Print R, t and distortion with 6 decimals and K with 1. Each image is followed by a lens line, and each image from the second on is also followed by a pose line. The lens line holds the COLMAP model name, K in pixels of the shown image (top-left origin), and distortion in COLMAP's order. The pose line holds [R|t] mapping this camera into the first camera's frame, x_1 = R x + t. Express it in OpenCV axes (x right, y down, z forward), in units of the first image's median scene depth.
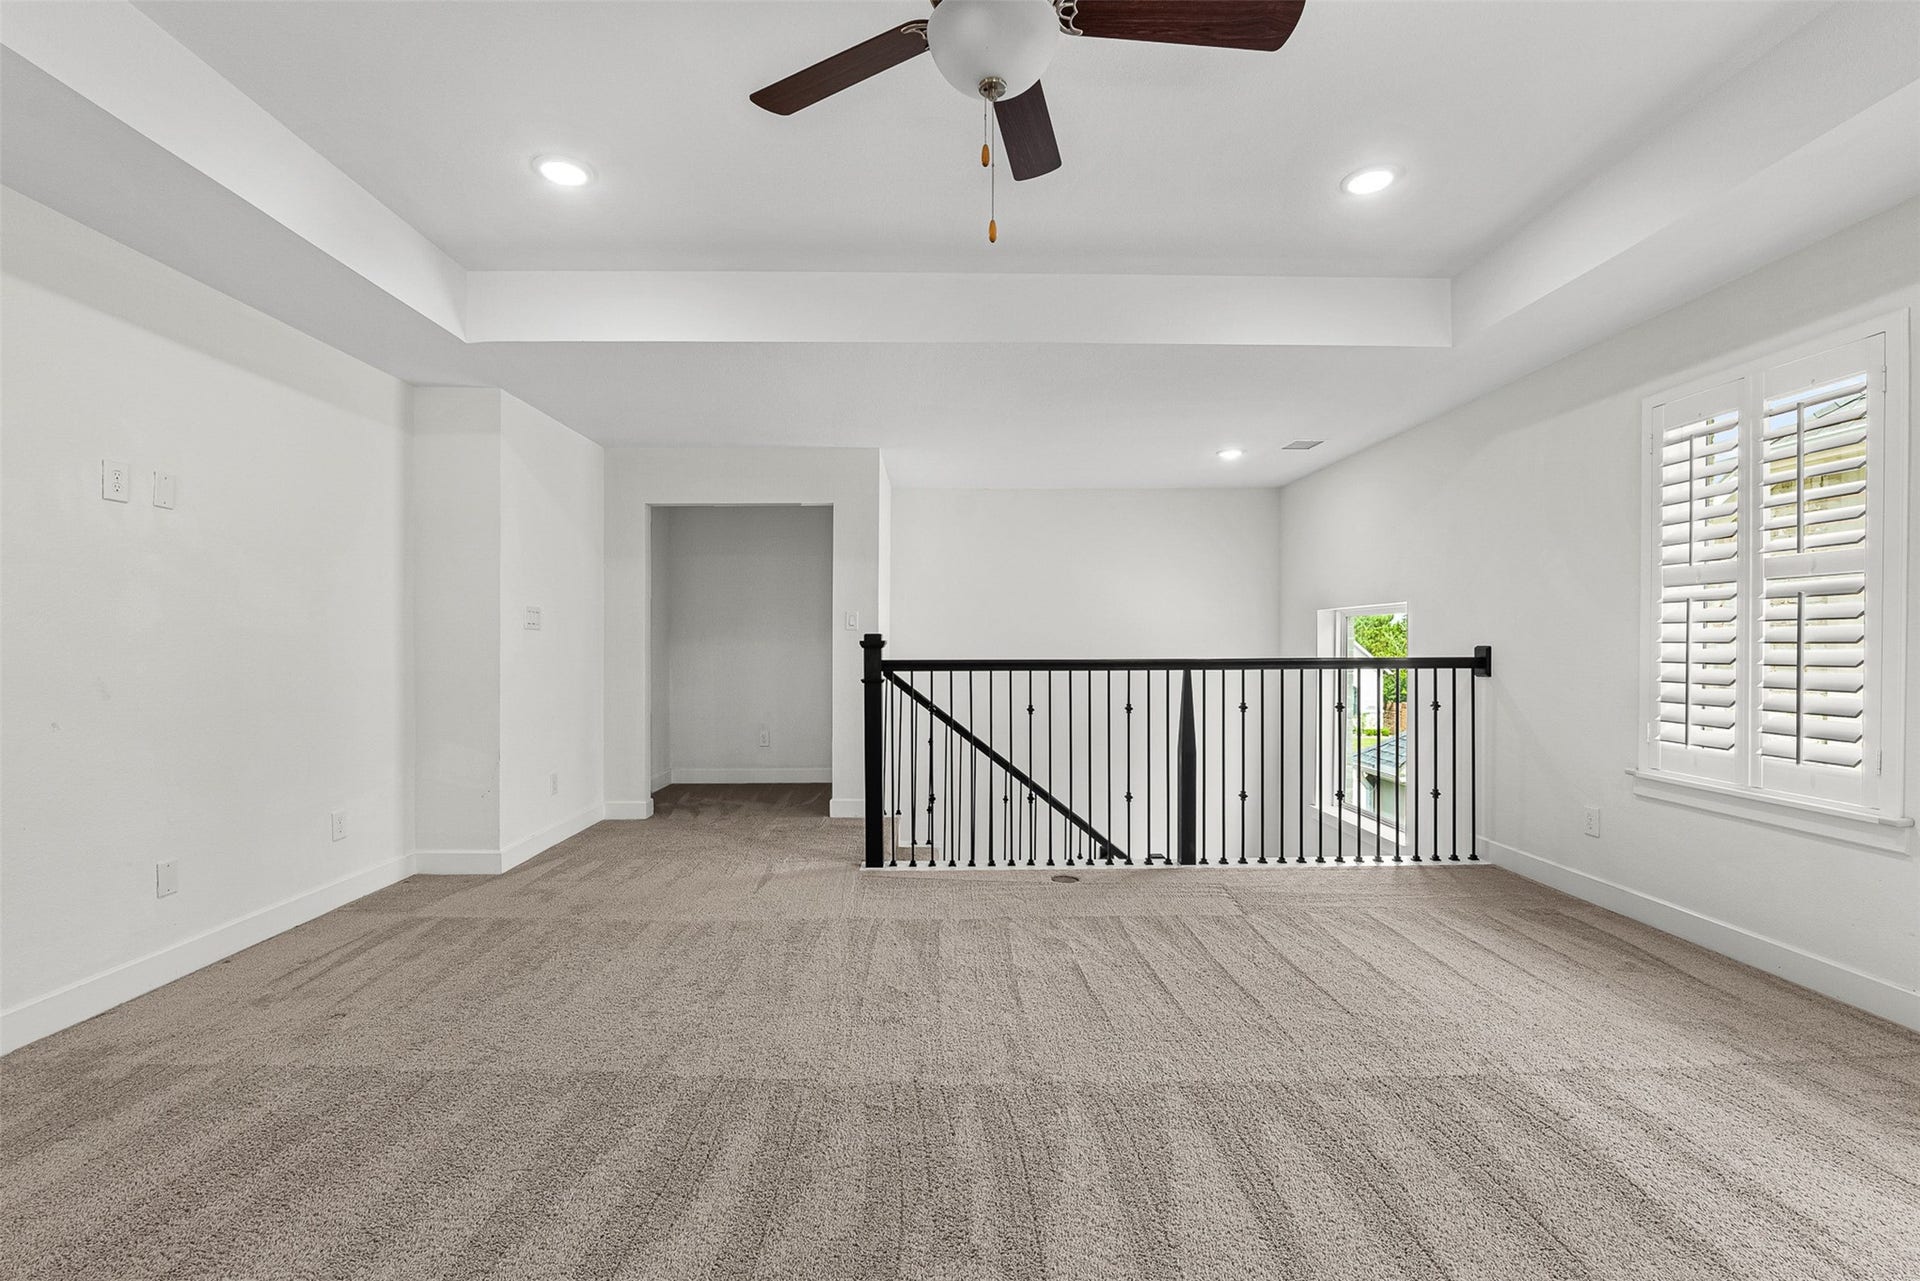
lens RADIAL K [[839.7, 0, 960.0], [0, 839.7, 640.5], [0, 0, 1]] dist [-0.000018, -0.000001]
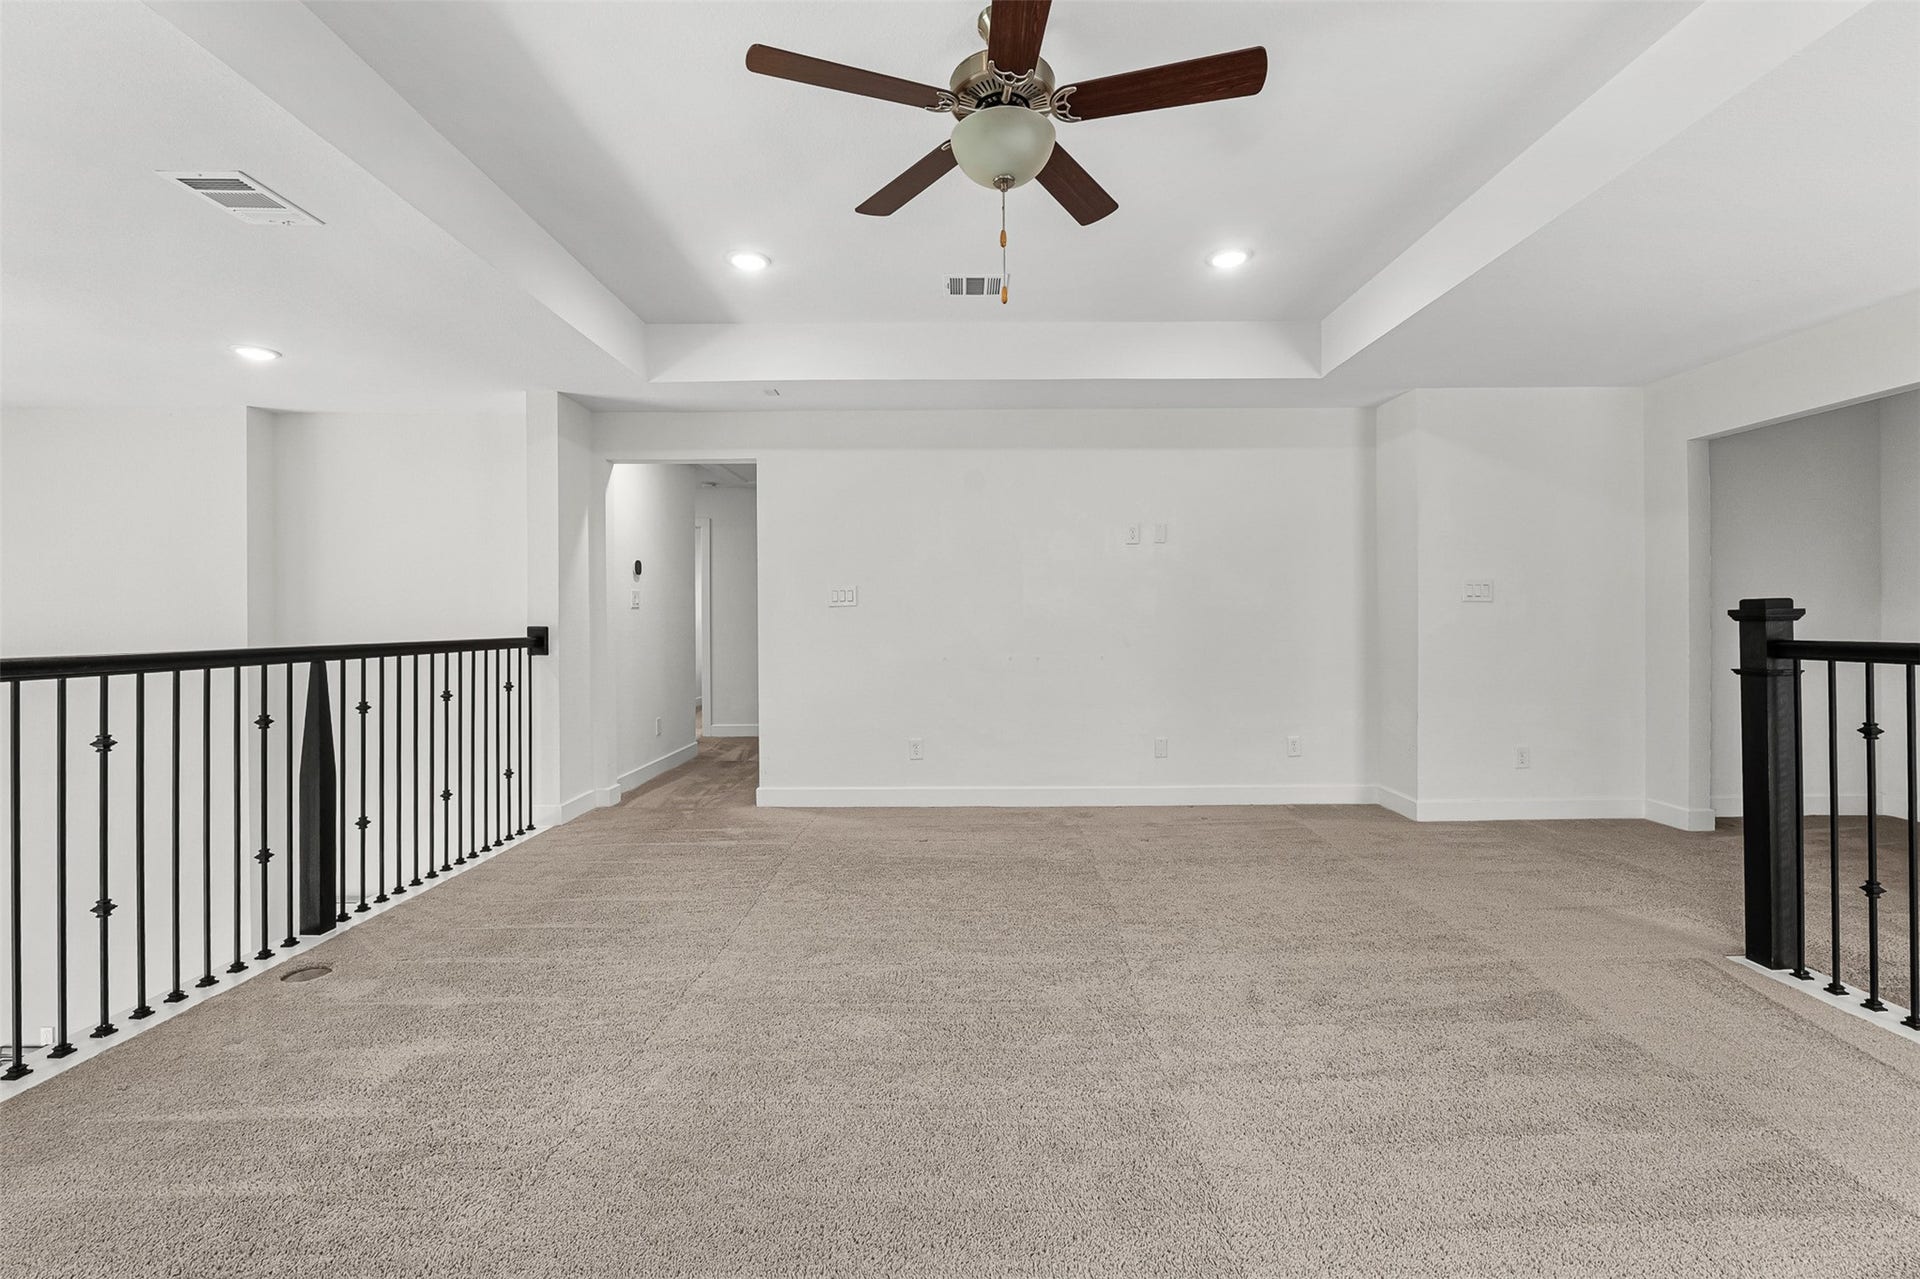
lens RADIAL K [[795.1, 0, 953.5], [0, 795.1, 623.7], [0, 0, 1]] dist [-0.005542, -0.000102]
pose [[-0.039289, 0.003913, -0.999220, 0.560801], [0.009378, 0.999950, 0.003547, 0.003813], [0.999184, -0.009231, -0.039323, 0.447417]]
